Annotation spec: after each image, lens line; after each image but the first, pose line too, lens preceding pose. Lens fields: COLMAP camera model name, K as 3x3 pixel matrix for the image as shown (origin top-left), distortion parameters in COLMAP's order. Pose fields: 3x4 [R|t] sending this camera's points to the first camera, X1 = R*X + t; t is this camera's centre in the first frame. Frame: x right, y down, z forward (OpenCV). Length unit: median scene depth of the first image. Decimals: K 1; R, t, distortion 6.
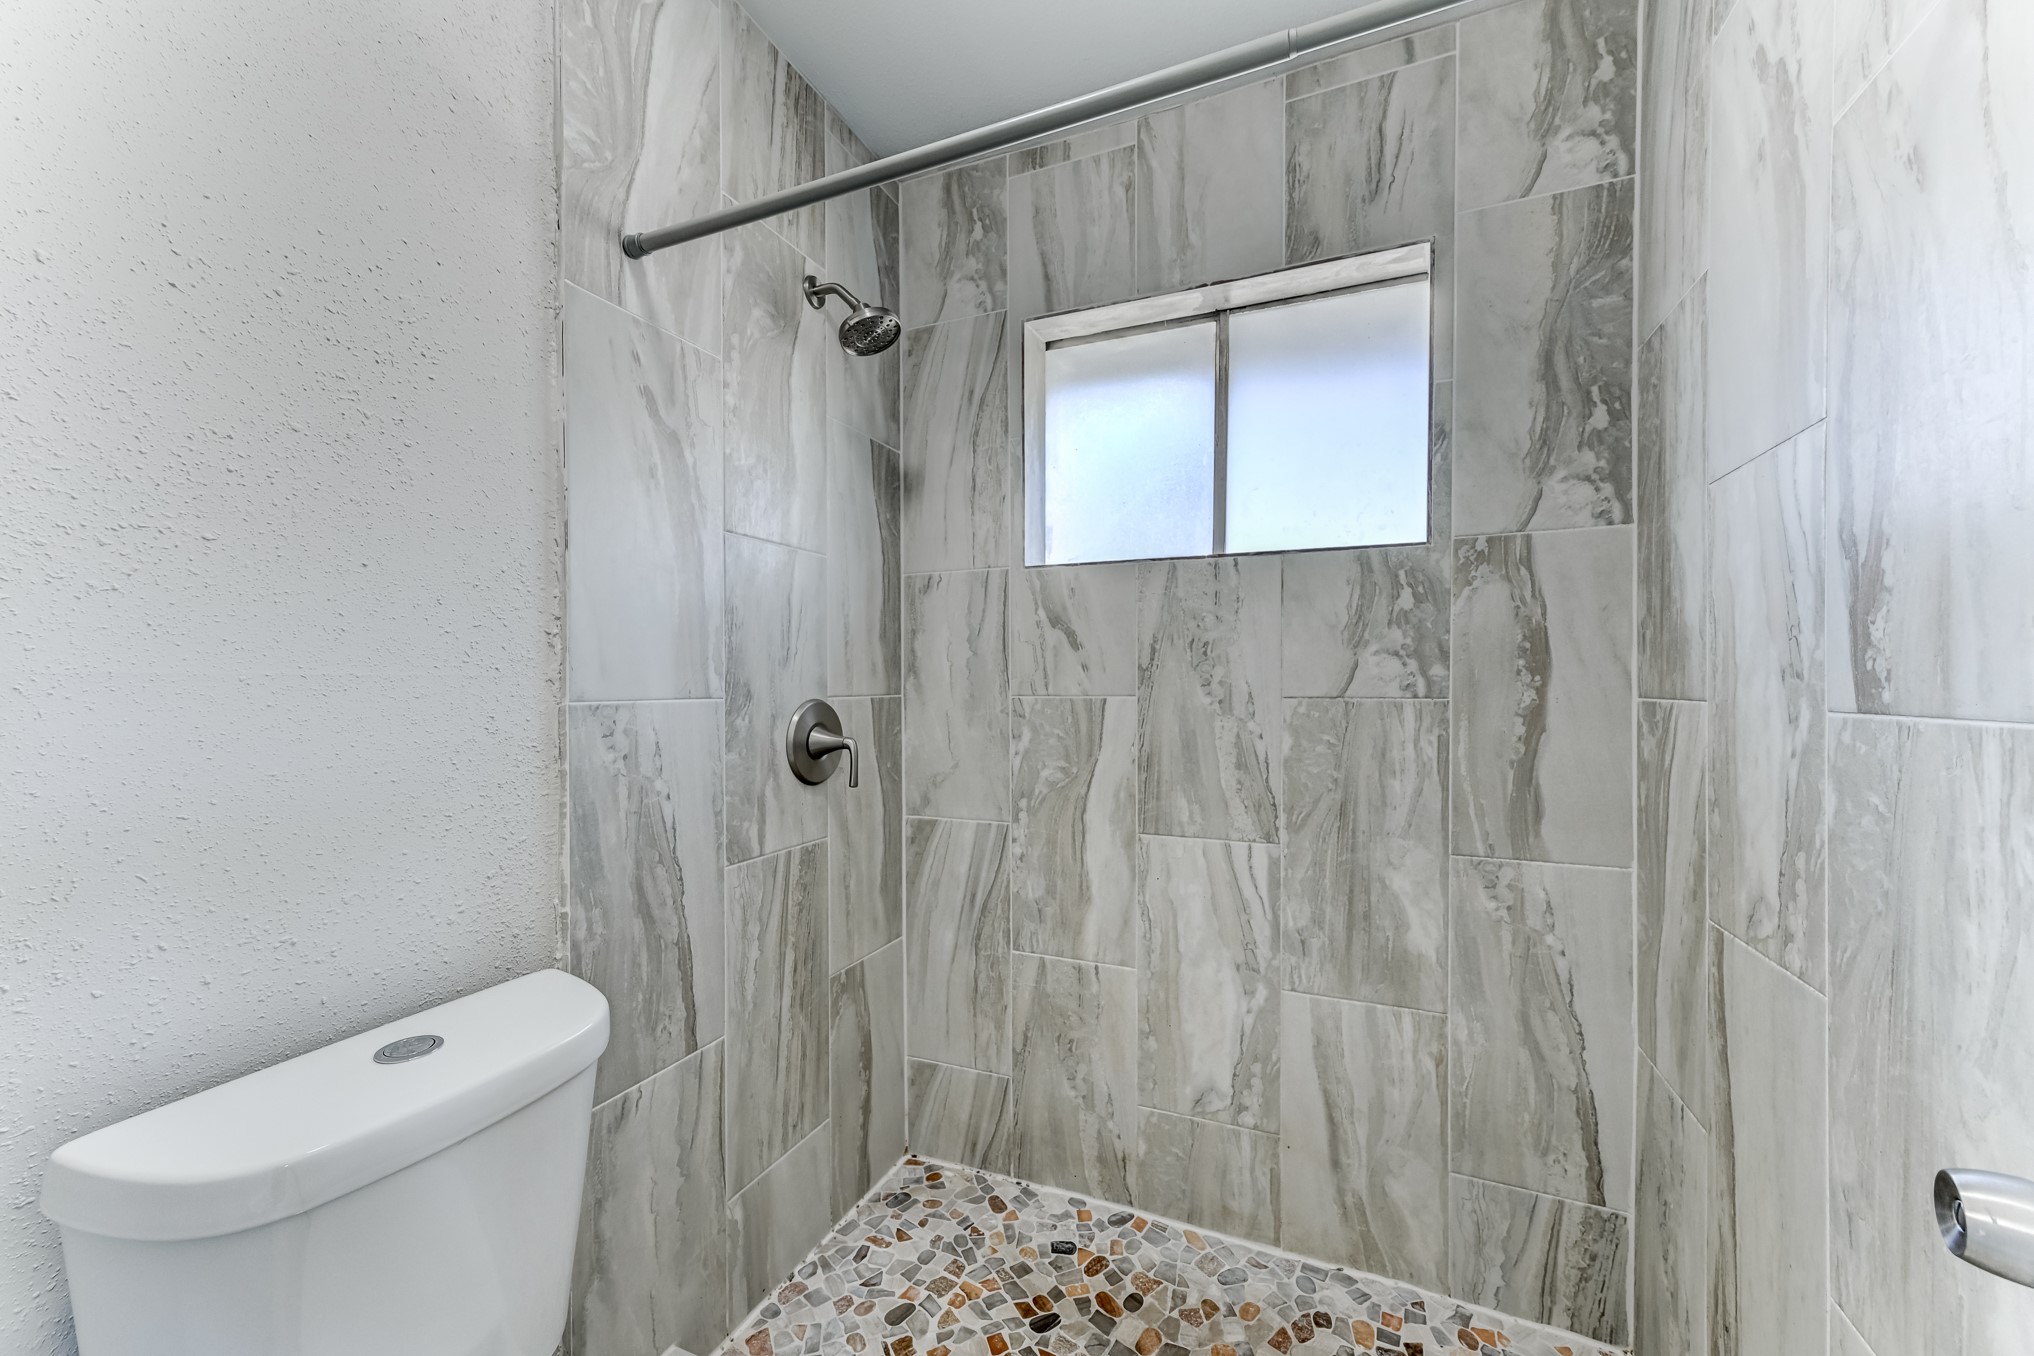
lens RADIAL K [[792.0, 0, 1014.7], [0, 792.0, 692.4], [0, 0, 1]] dist [0.009922, 0.000207]
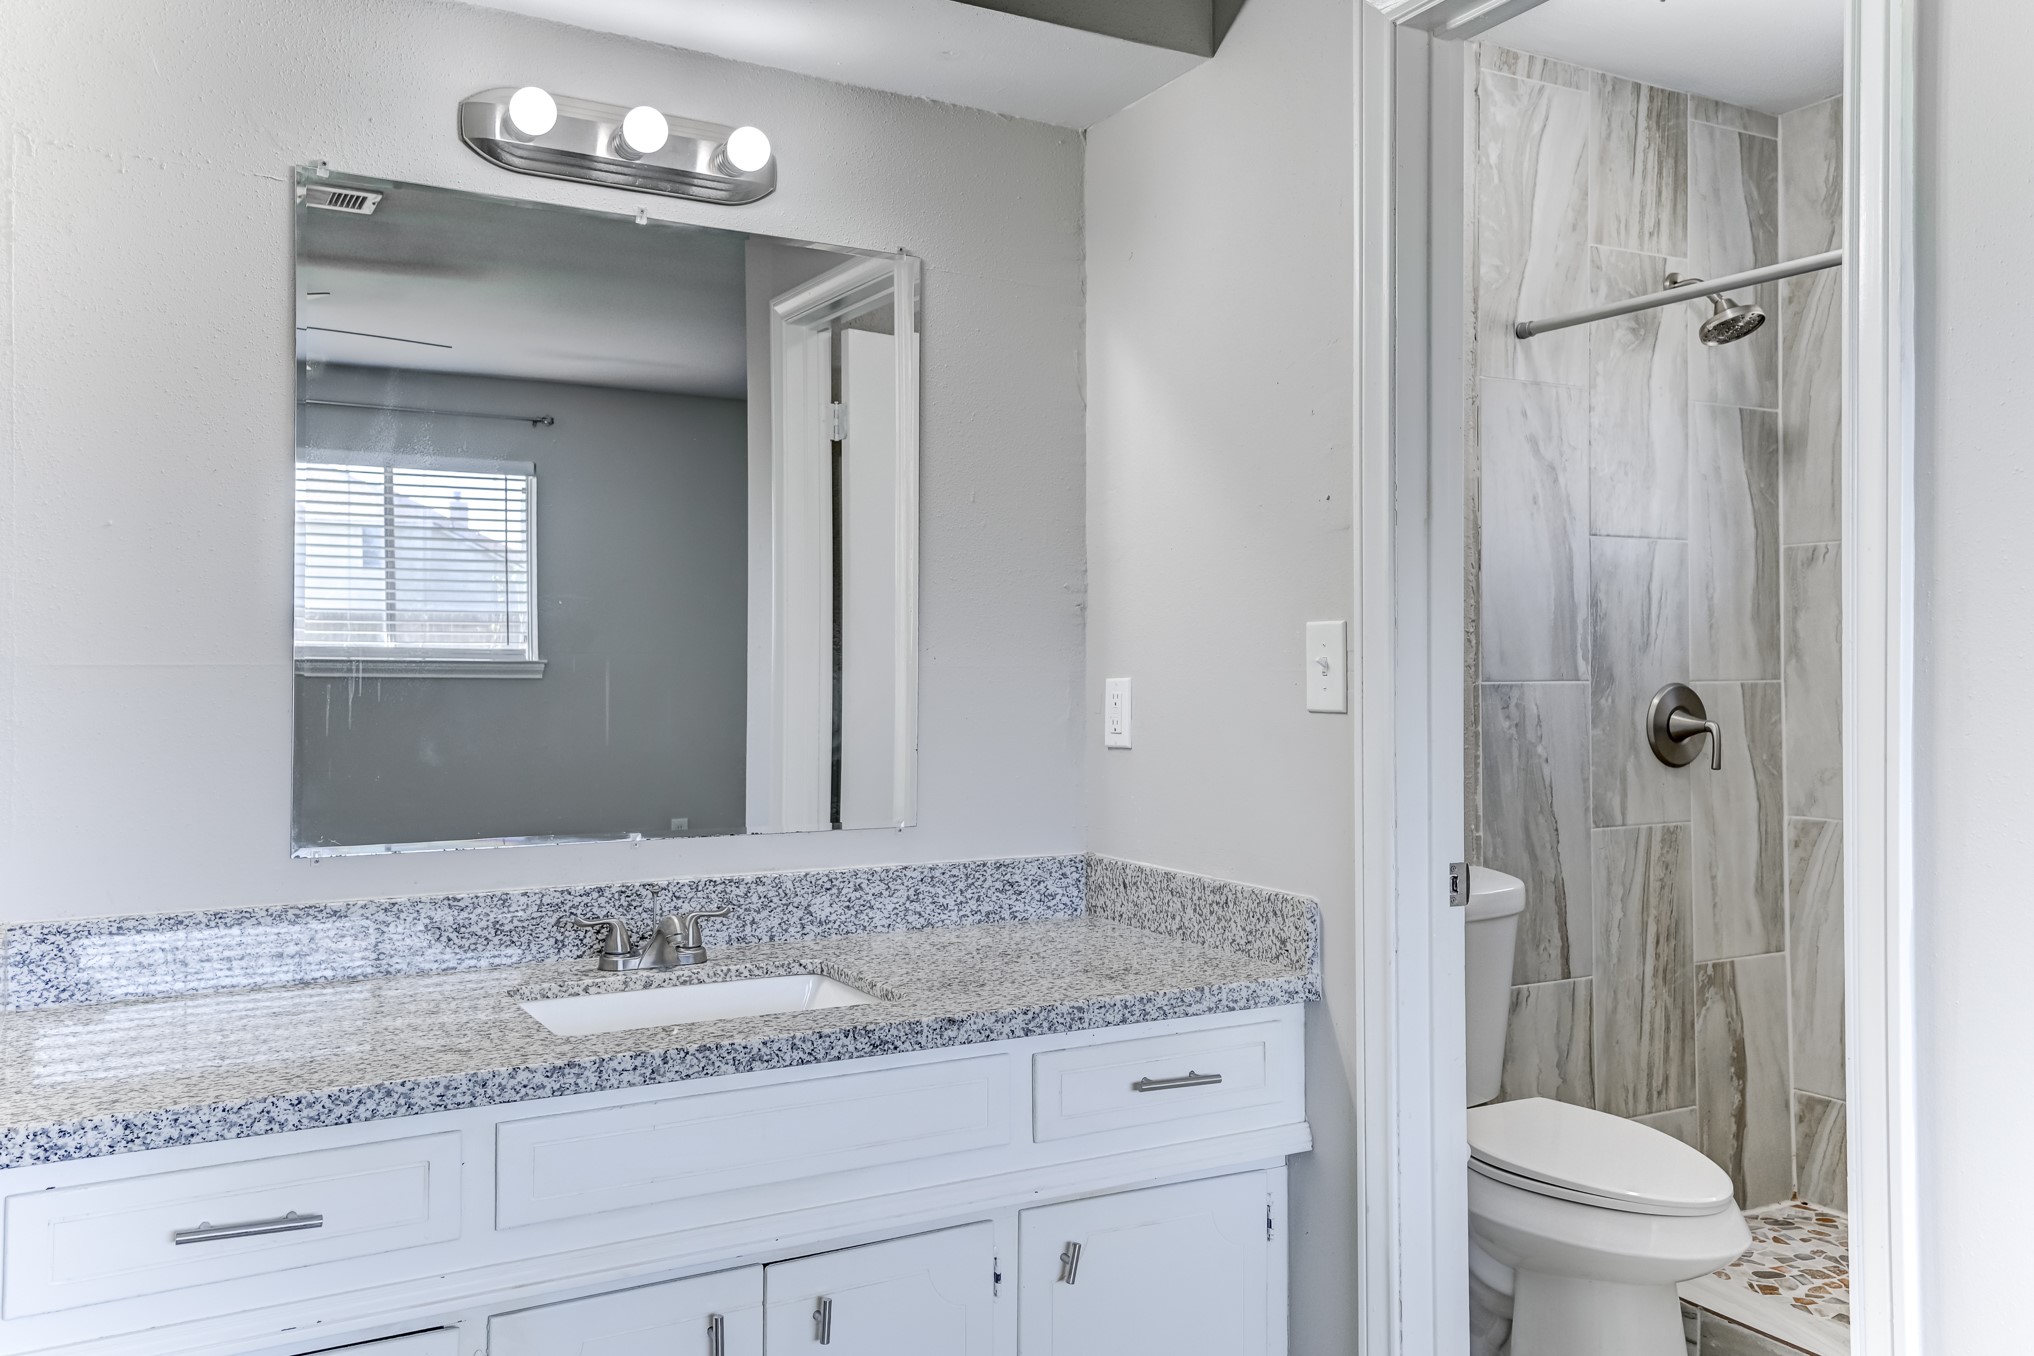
lens RADIAL K [[1612.5, 0, 1017.6], [0, 1612.5, 645.8], [0, 0, 1]] dist [0.041596, 0.006633]
pose [[0.795051, -0.009492, -0.606469, 0.346326], [-0.004797, 0.999748, -0.021936, 0.010642], [0.606524, 0.020349, 0.794805, -1.189820]]
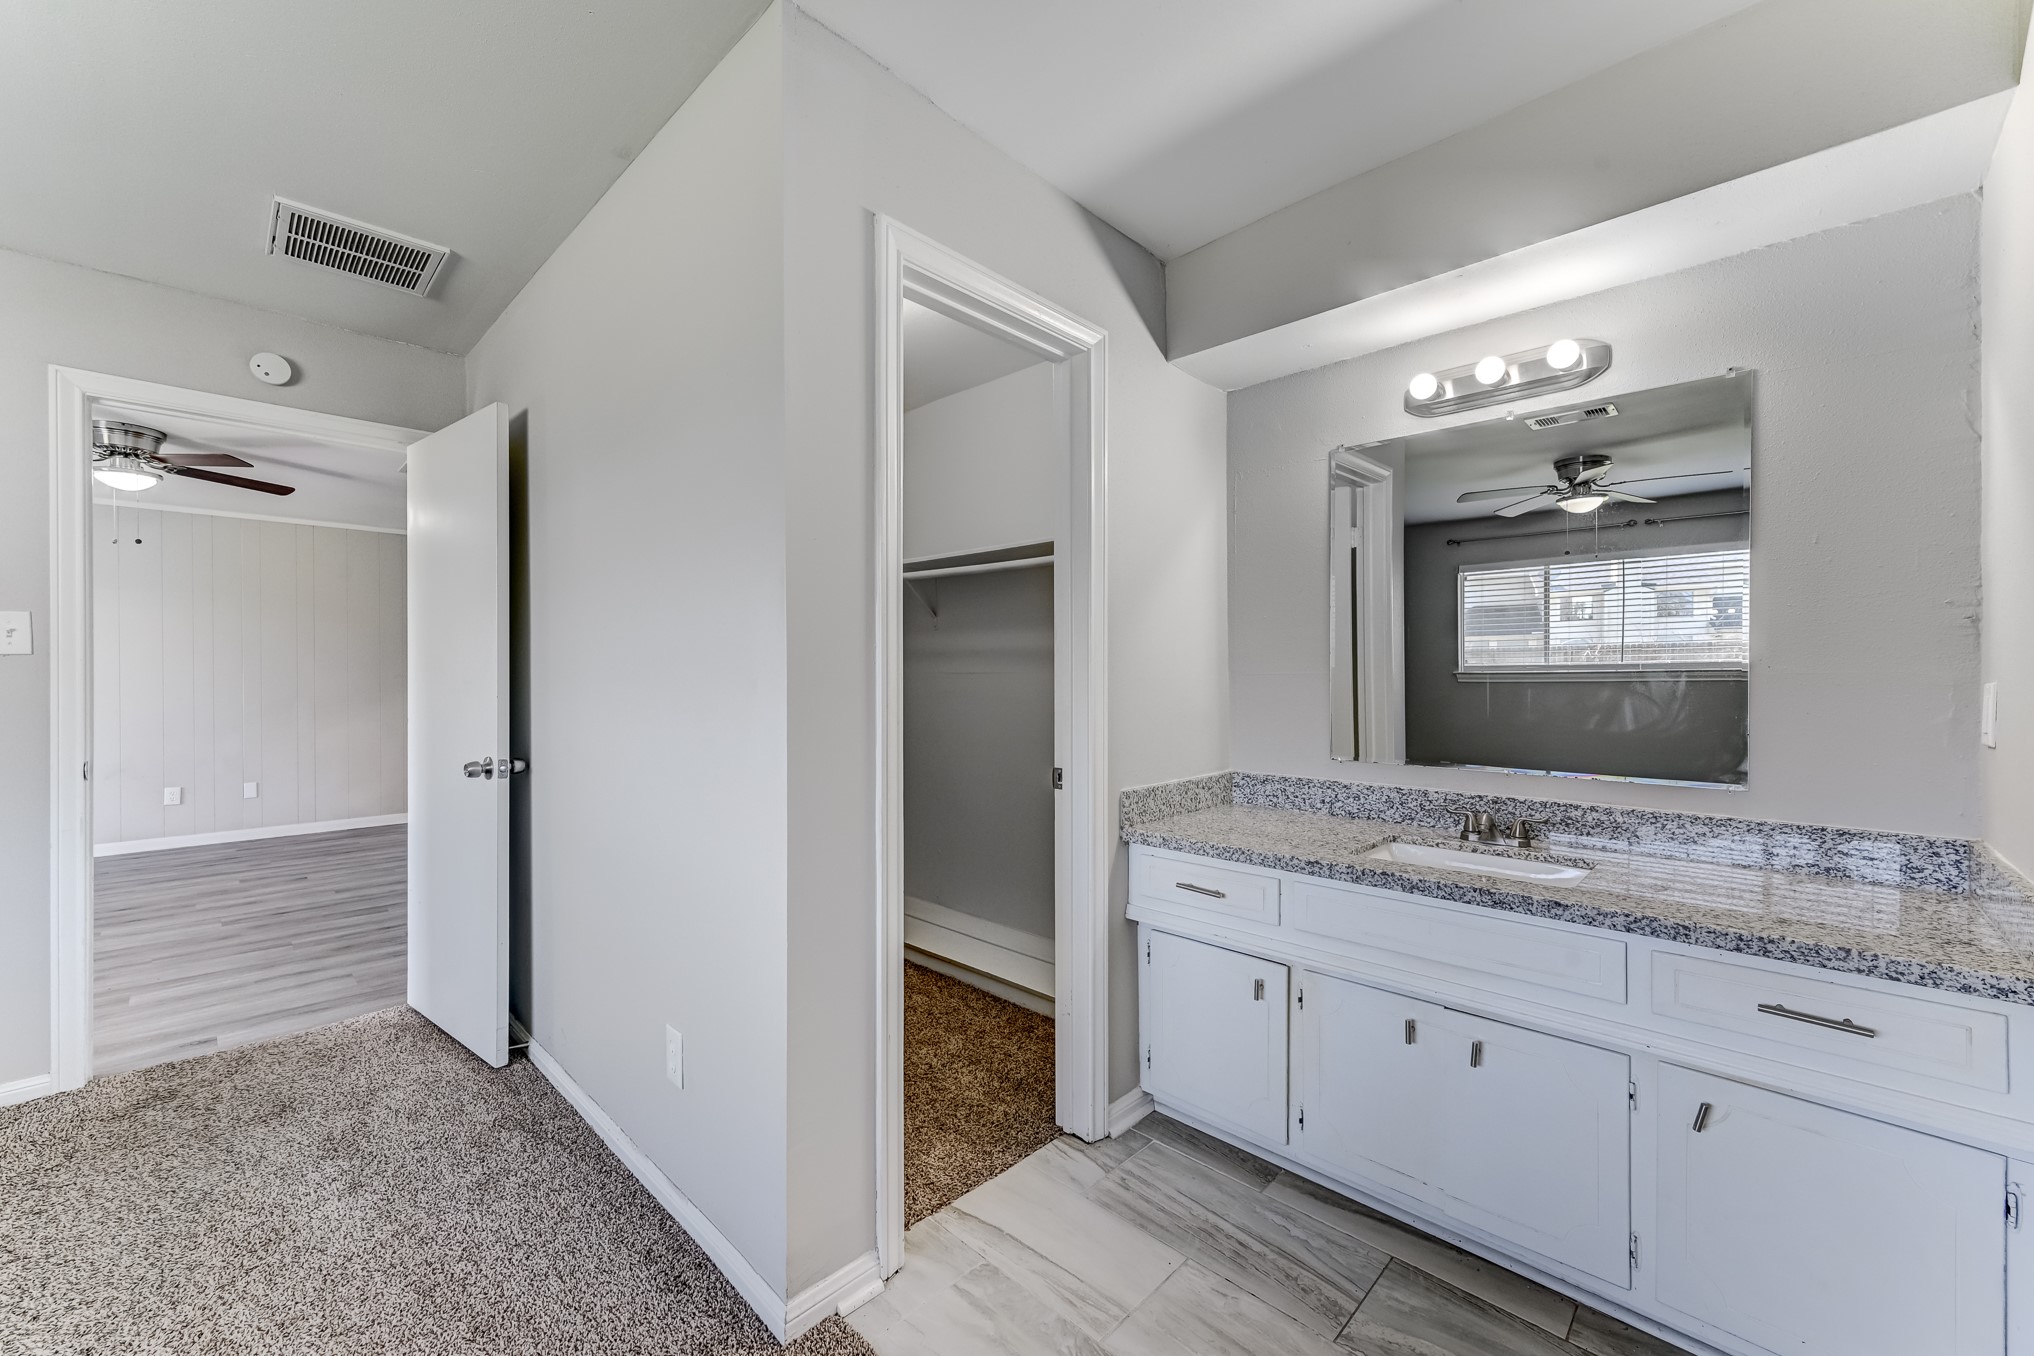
lens RADIAL K [[805.7, 0, 1017.0], [0, 805.7, 678.0], [0, 0, 1]] dist [0.005110, 0.000454]
pose [[-0.353203, 0.000377, -0.935547, 0.658056], [-0.008243, 0.999960, 0.003515, 0.007368], [0.935511, 0.008954, -0.353185, -0.511509]]
